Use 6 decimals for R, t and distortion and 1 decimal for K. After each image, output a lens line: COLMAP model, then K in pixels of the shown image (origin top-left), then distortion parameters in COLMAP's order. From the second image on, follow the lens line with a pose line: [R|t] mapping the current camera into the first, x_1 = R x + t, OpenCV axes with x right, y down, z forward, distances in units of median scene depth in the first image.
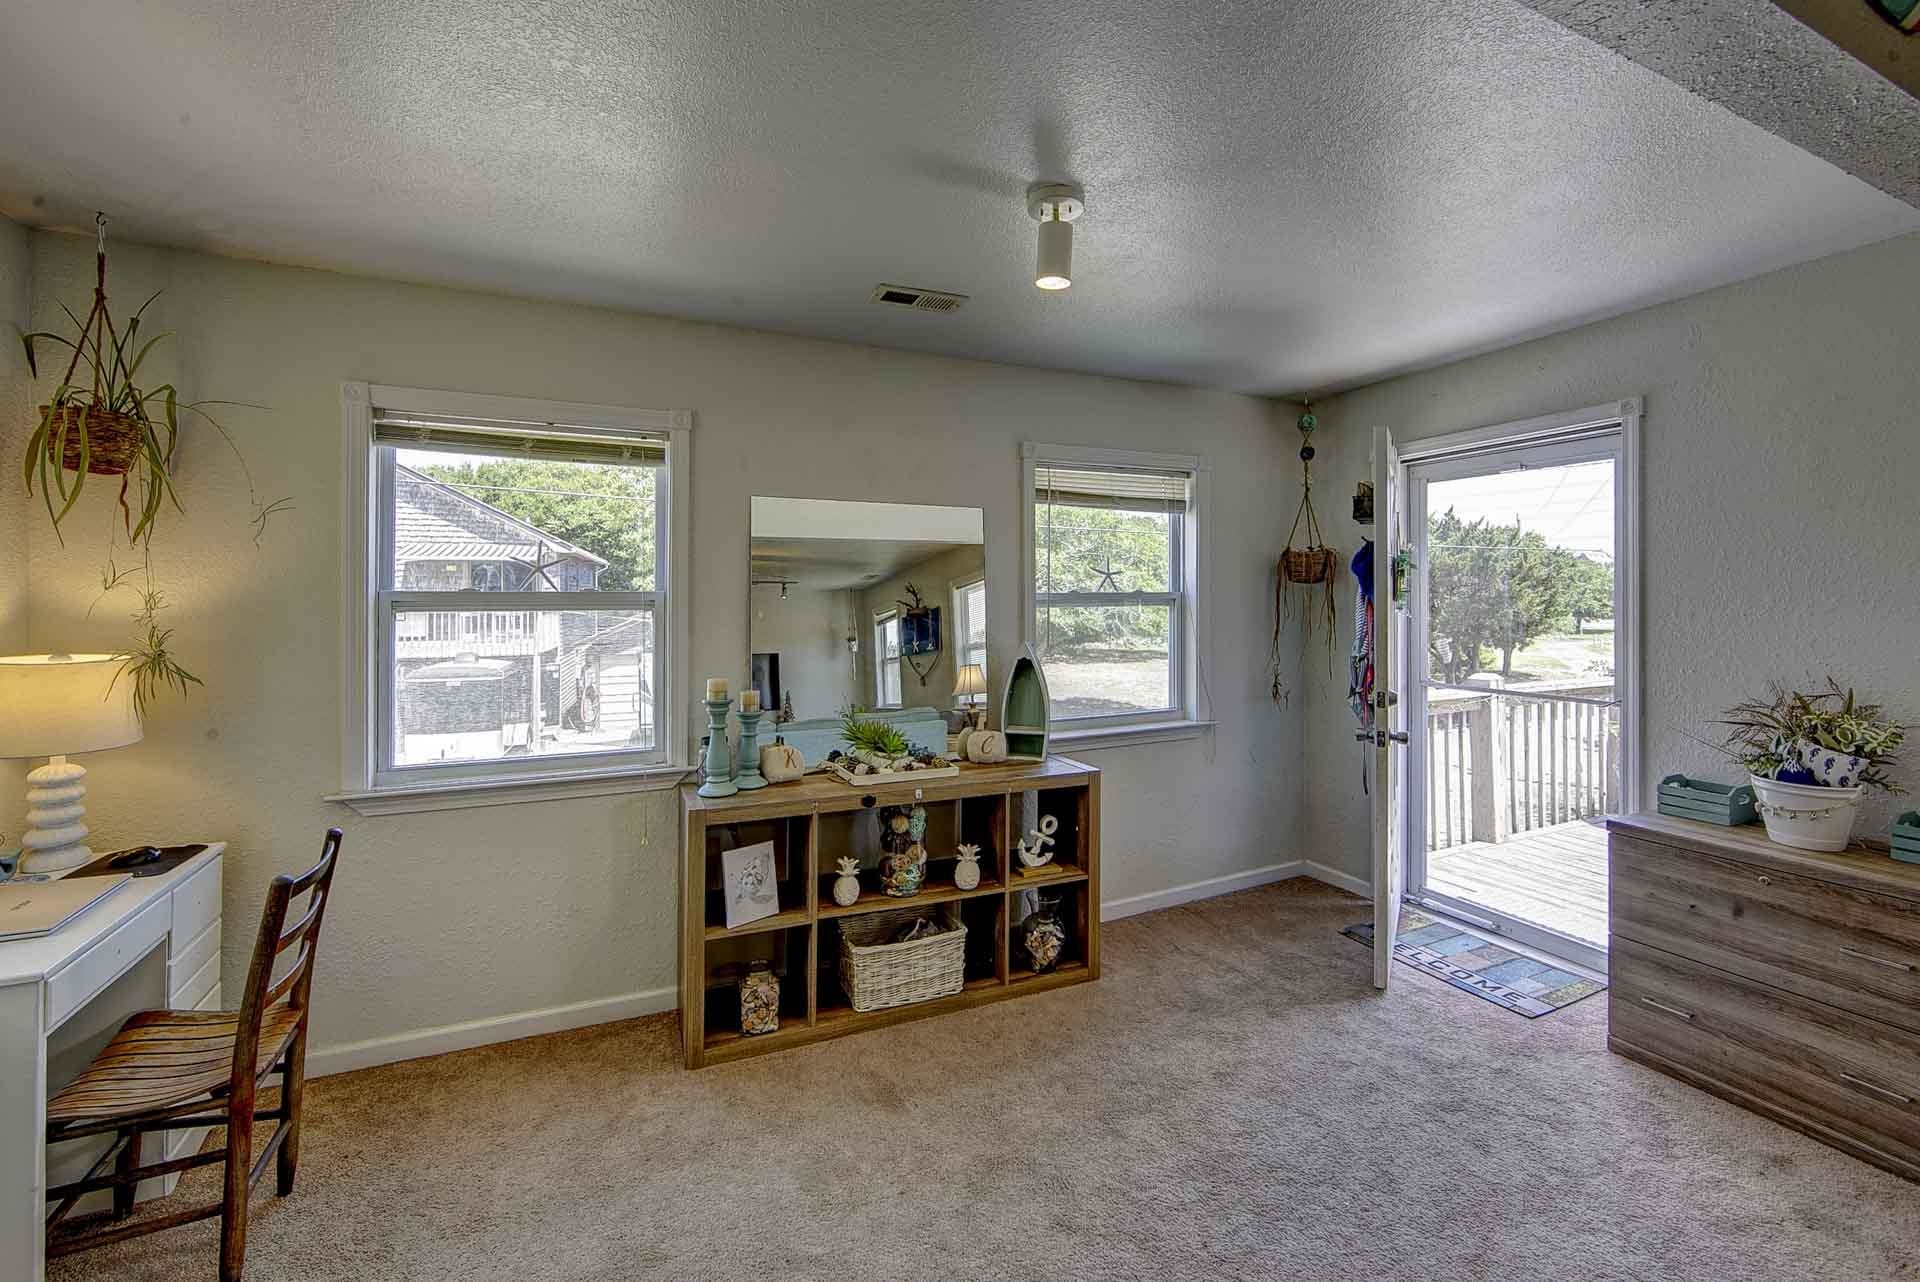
lens RADIAL K [[779.0, 0, 948.6], [0, 779.0, 593.8], [0, 0, 1]] dist [-0.010289, 0.002317]
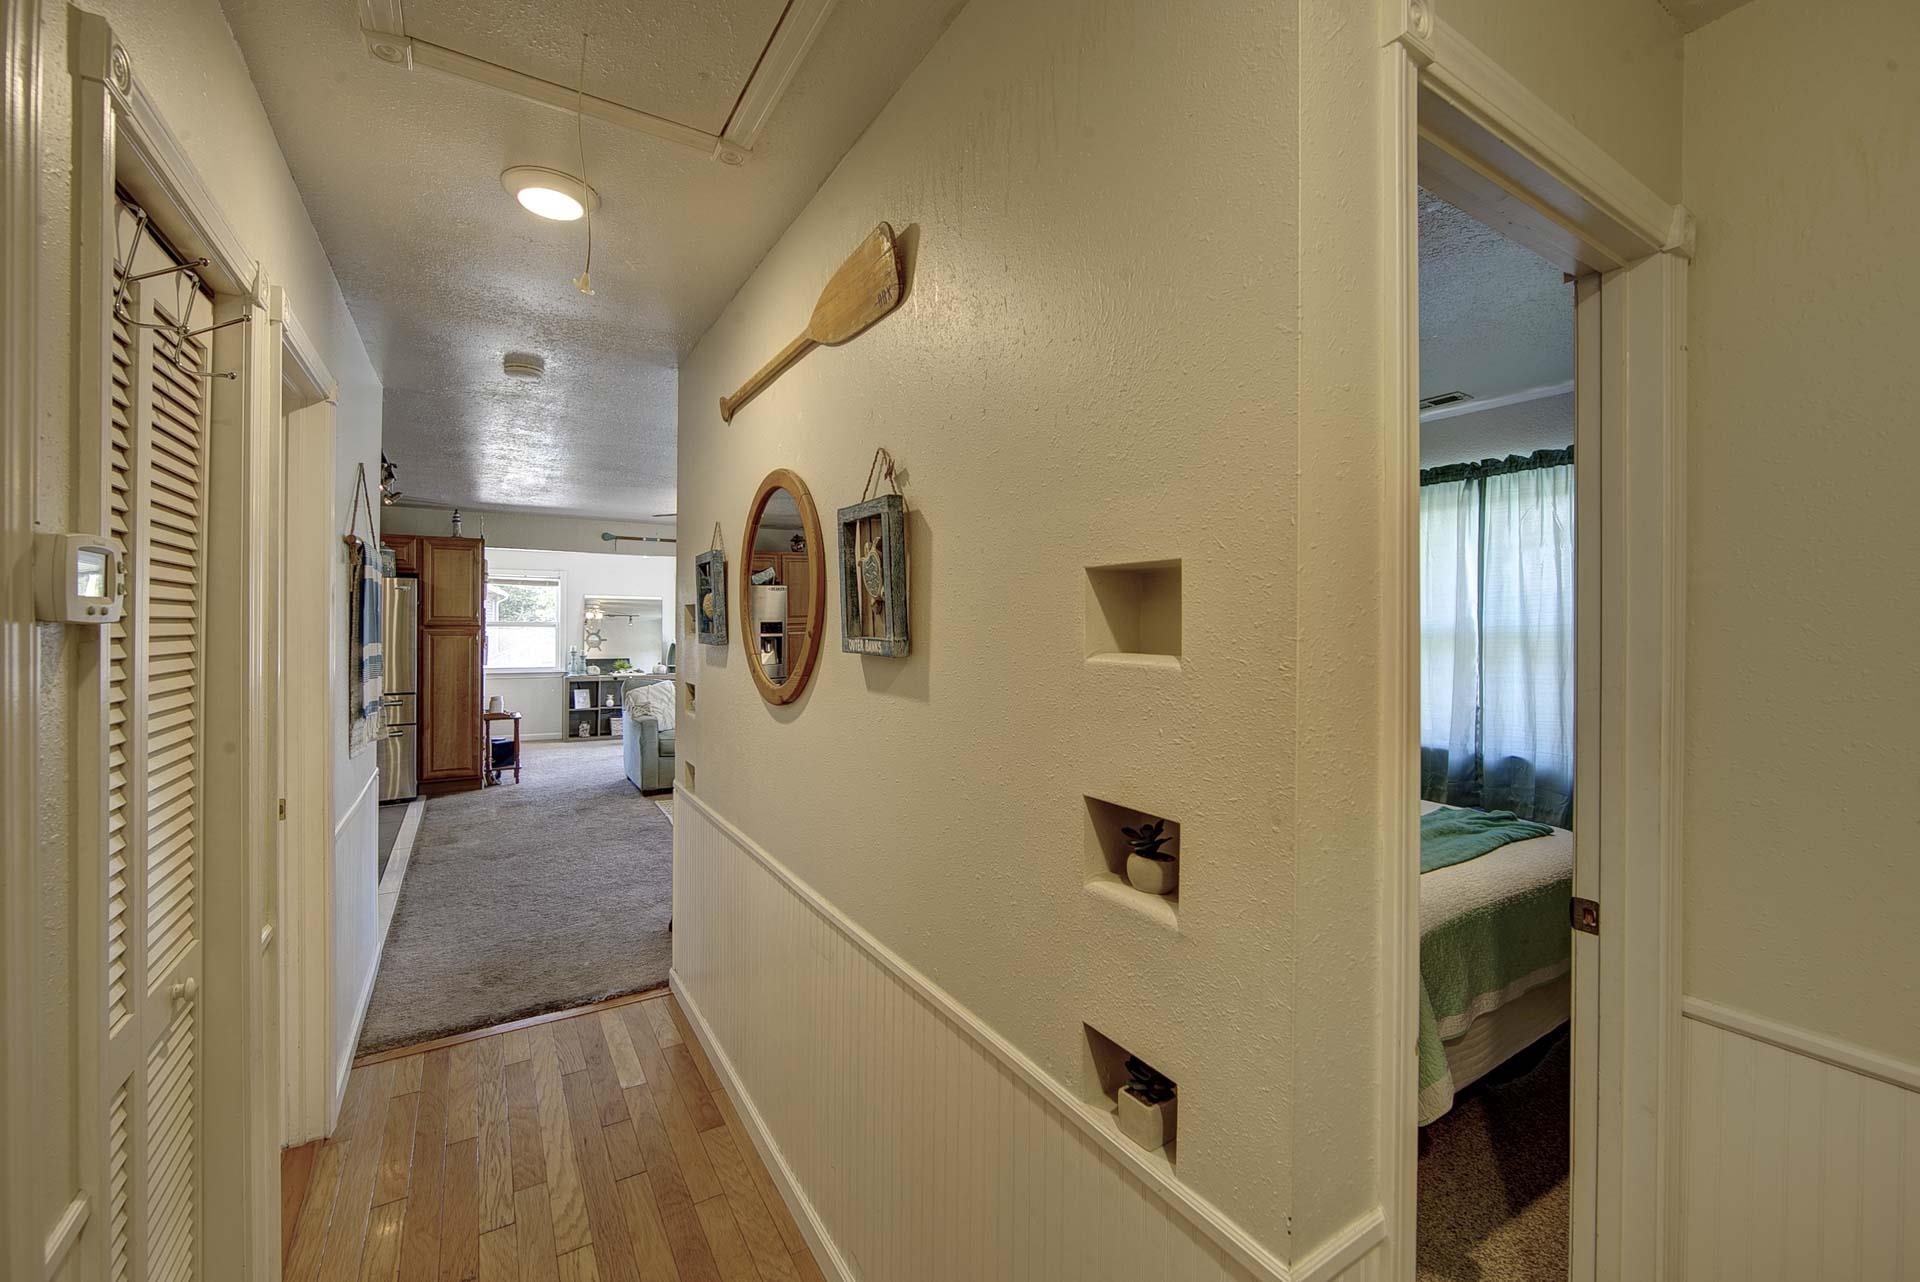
lens RADIAL K [[779.0, 0, 957.7], [0, 779.0, 629.6], [0, 0, 1]] dist [-0.010289, 0.002317]
pose [[0.991534, 0.007716, 0.129617, 1.000481], [-0.009026, 0.999914, 0.009518, -0.018746], [-0.129532, -0.010608, 0.991518, -2.806247]]
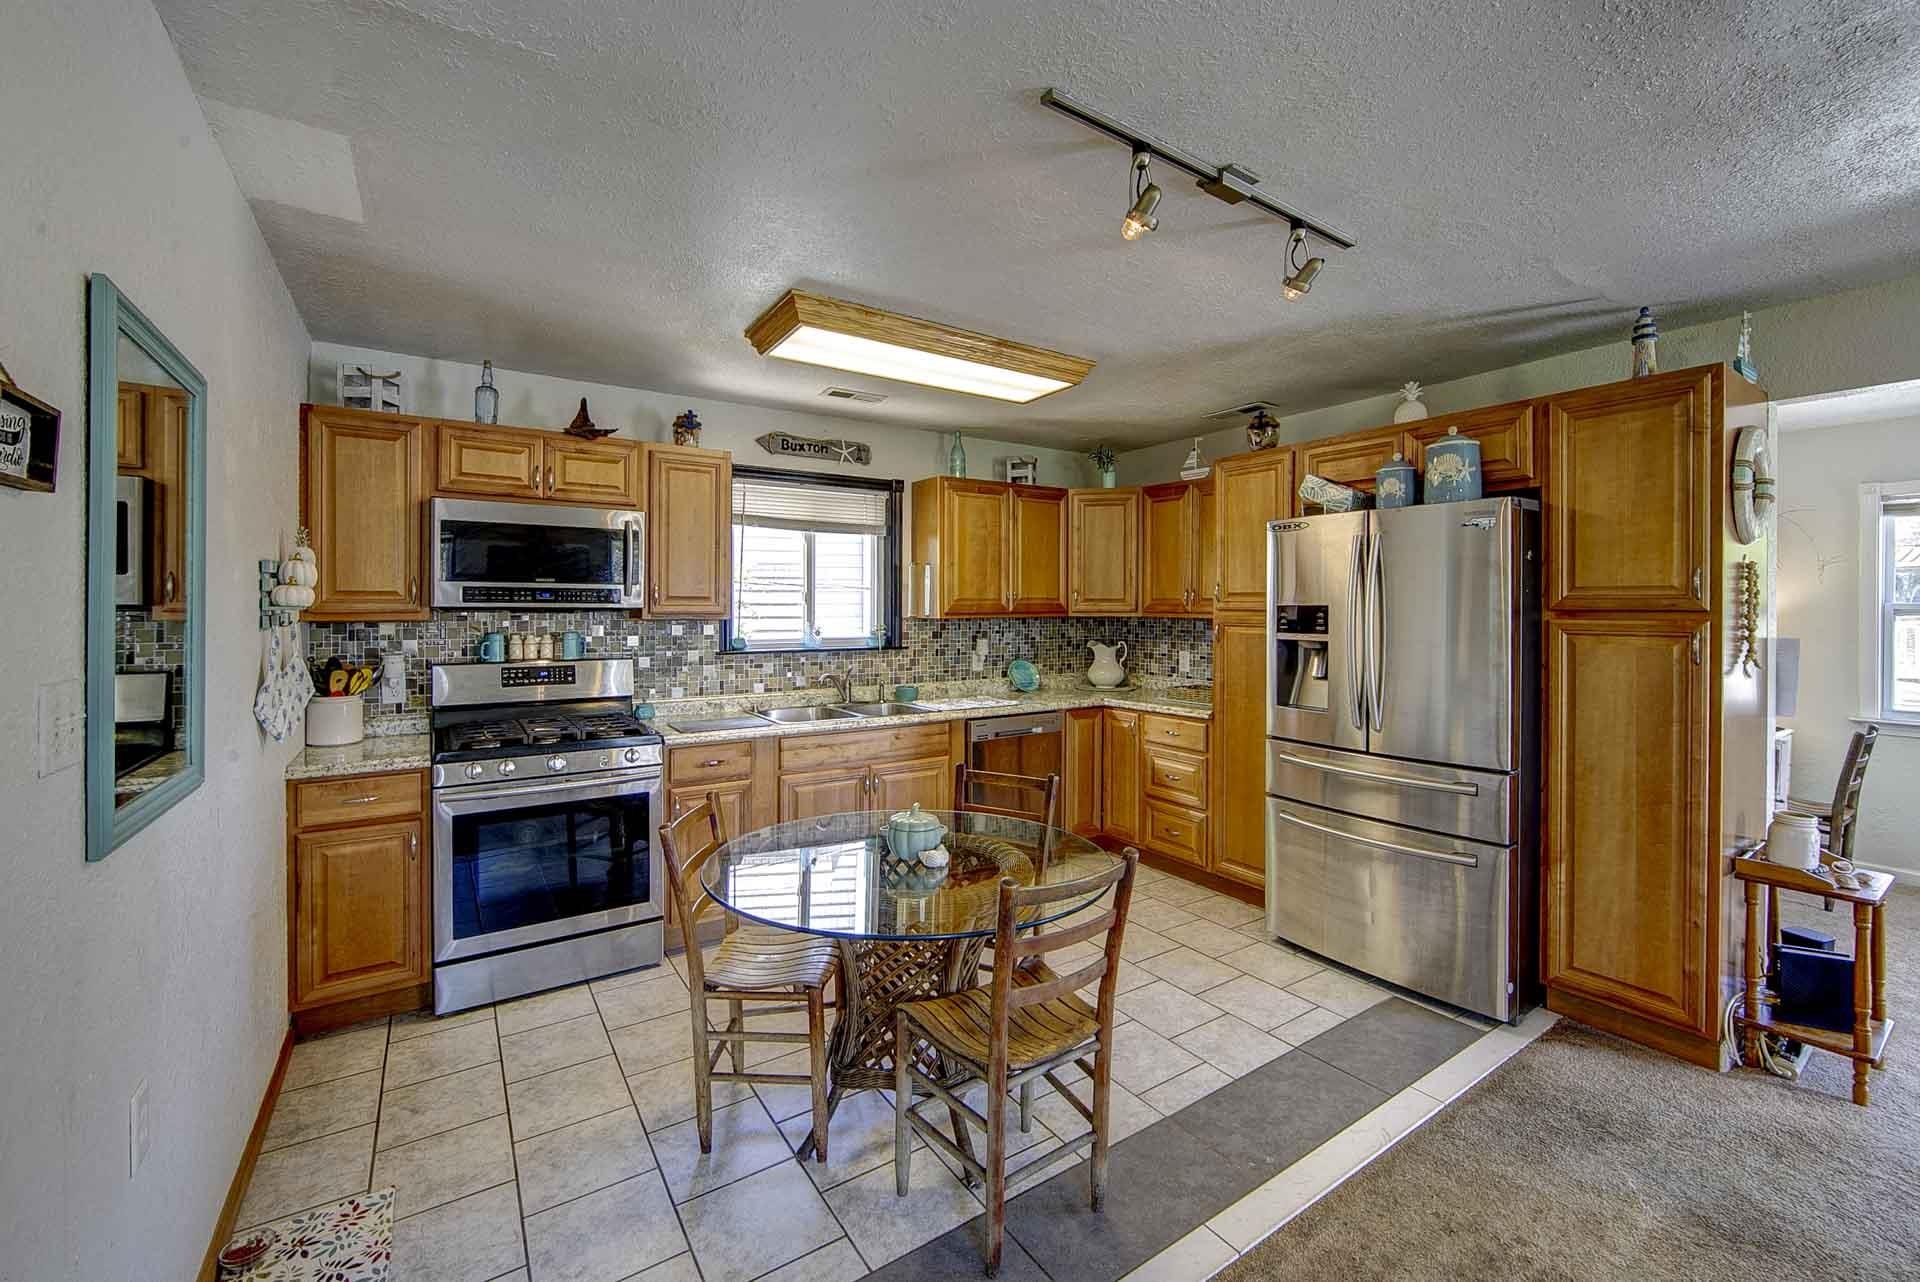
lens RADIAL K [[779.0, 0, 949.8], [0, 779.0, 612.7], [0, 0, 1]] dist [-0.010289, 0.002317]
pose [[0.161565, 0.008401, -0.986826, 0.537152], [0.001586, 0.999960, 0.008772, -0.001117], [0.986861, -0.002982, 0.161545, -1.157362]]
